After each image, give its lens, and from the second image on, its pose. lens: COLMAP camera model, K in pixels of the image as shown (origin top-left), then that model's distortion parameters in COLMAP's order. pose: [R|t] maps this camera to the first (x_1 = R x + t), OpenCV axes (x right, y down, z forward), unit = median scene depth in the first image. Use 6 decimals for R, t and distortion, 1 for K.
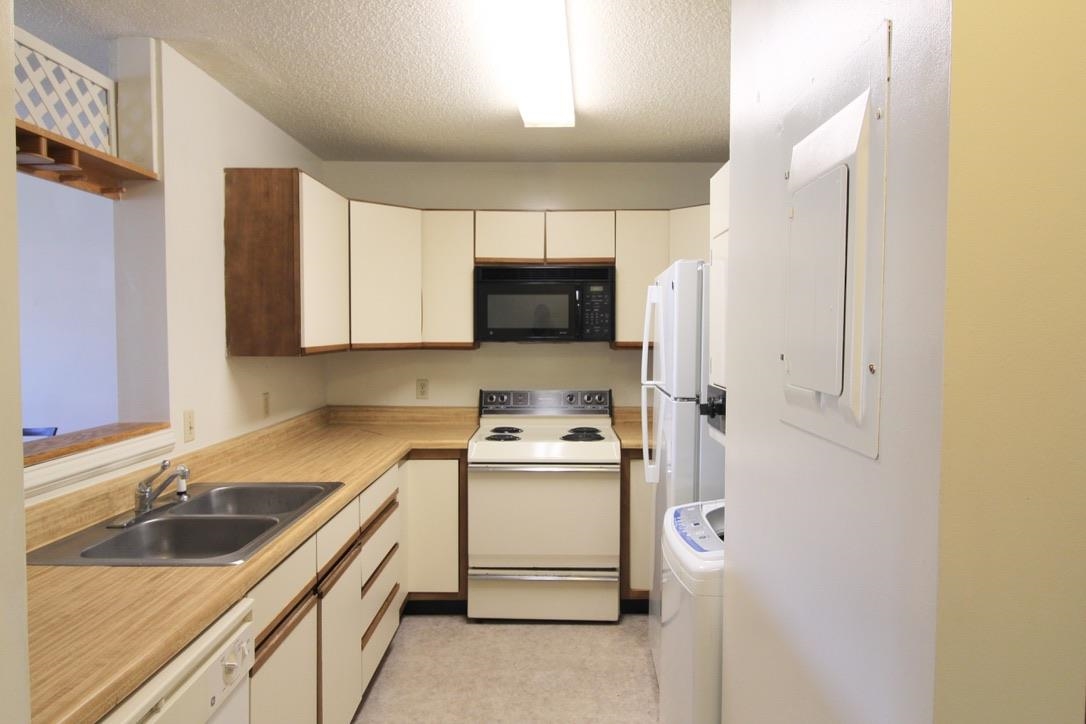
lens RADIAL K [[664.9, 0, 545.6], [0, 664.9, 355.1], [0, 0, 1]] dist [0.006582, -0.007393]
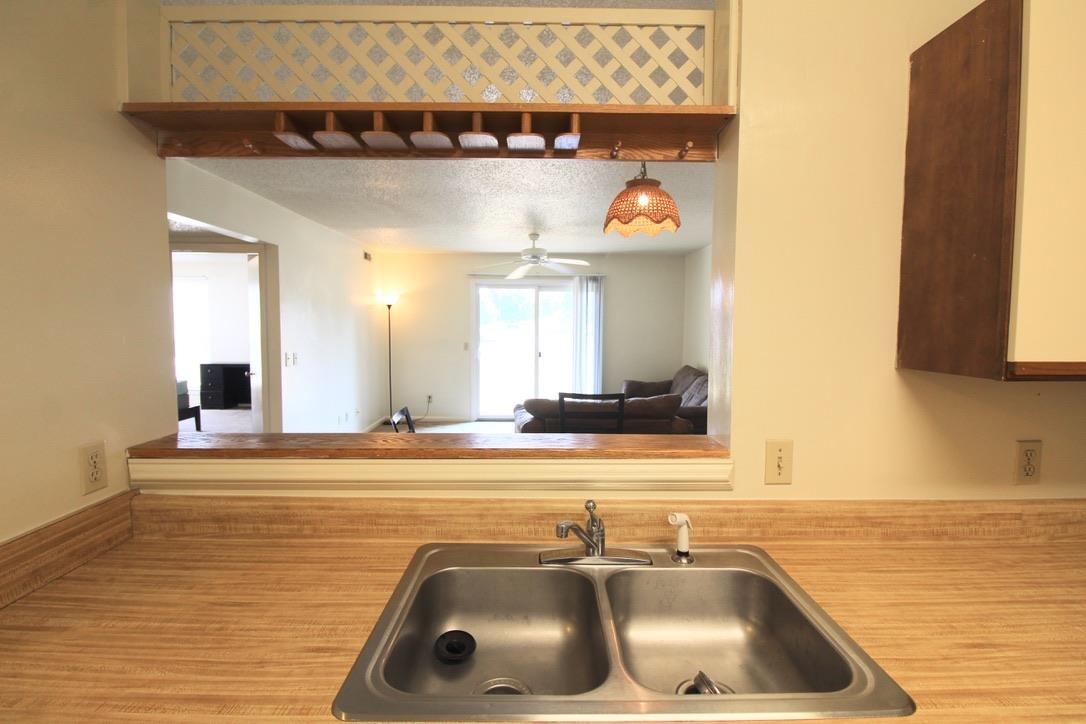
lens RADIAL K [[502.9, 0, 542.6], [0, 502.9, 356.9], [0, 0, 1]] dist [-0.012890, -0.004592]
pose [[0.012197, 0.064818, -0.997823, -0.023693], [-0.044938, 0.996924, 0.064210, -0.022945], [0.998915, 0.044057, 0.015072, 0.673727]]
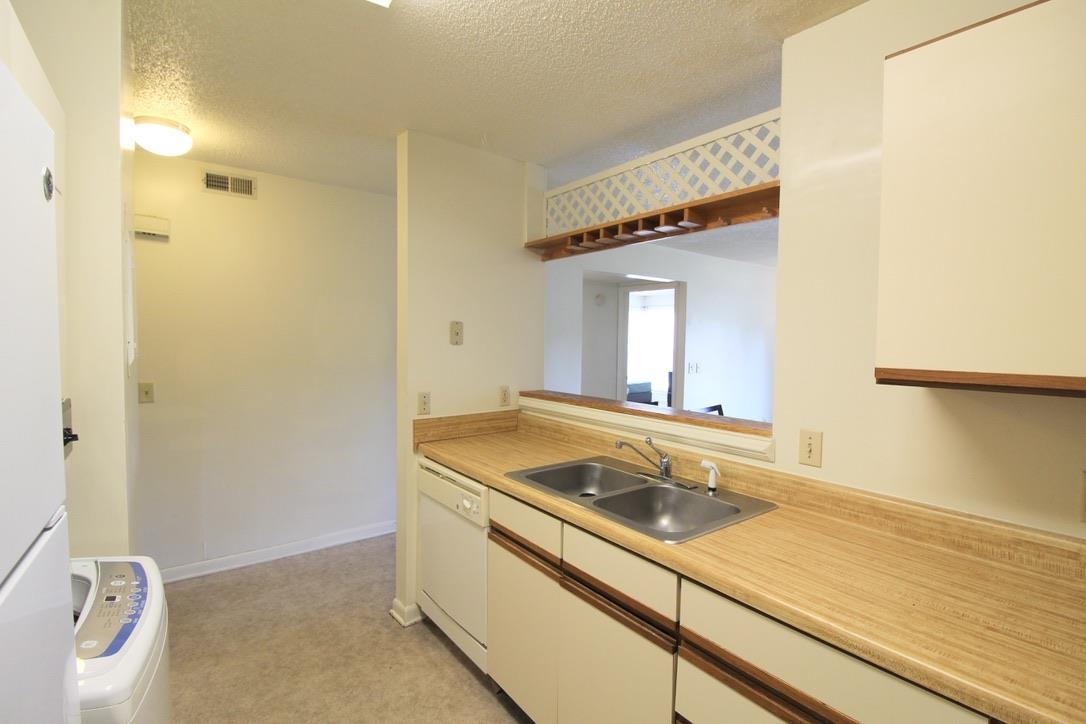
lens RADIAL K [[502.9, 0, 548.5], [0, 502.9, 357.8], [0, 0, 1]] dist [-0.012890, -0.004592]
pose [[-0.790107, 0.011116, -0.612868, 0.124515], [-0.039438, 0.996842, 0.068925, -0.039228], [0.611699, 0.078628, -0.787173, 1.178493]]
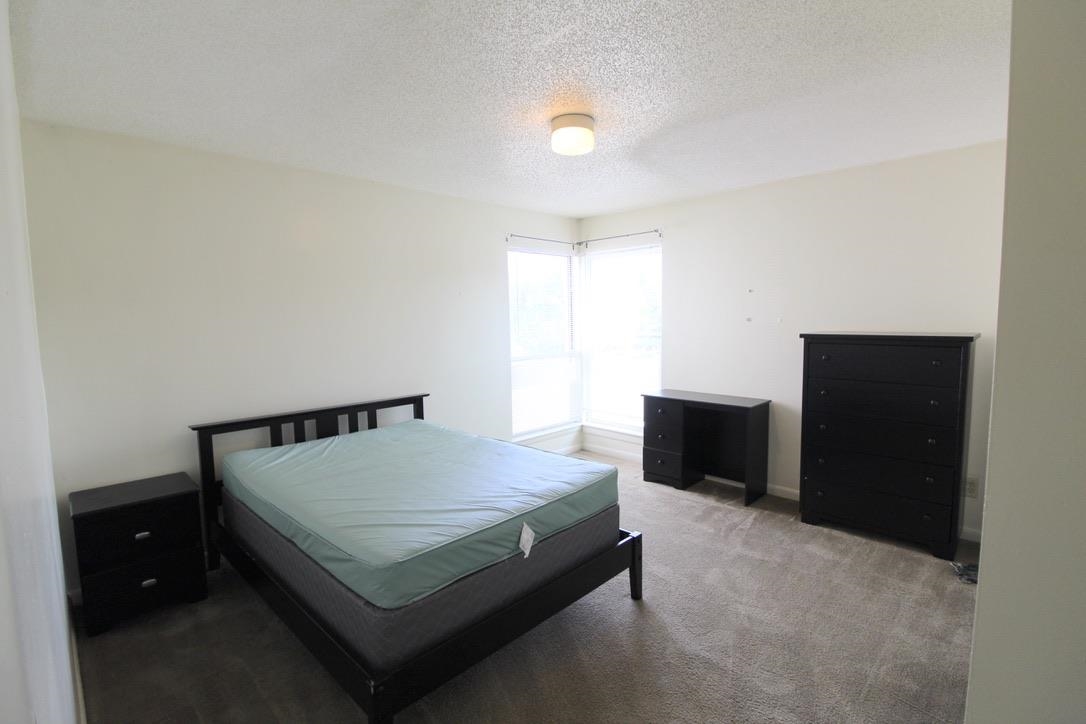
lens RADIAL K [[502.9, 0, 540.2], [0, 502.9, 361.2], [0, 0, 1]] dist [-0.012890, -0.004592]
pose [[-0.707277, 0.072227, -0.703237, -1.680592], [-0.015929, 0.992886, 0.117996, 0.014330], [0.706757, 0.094658, -0.701095, -0.452819]]
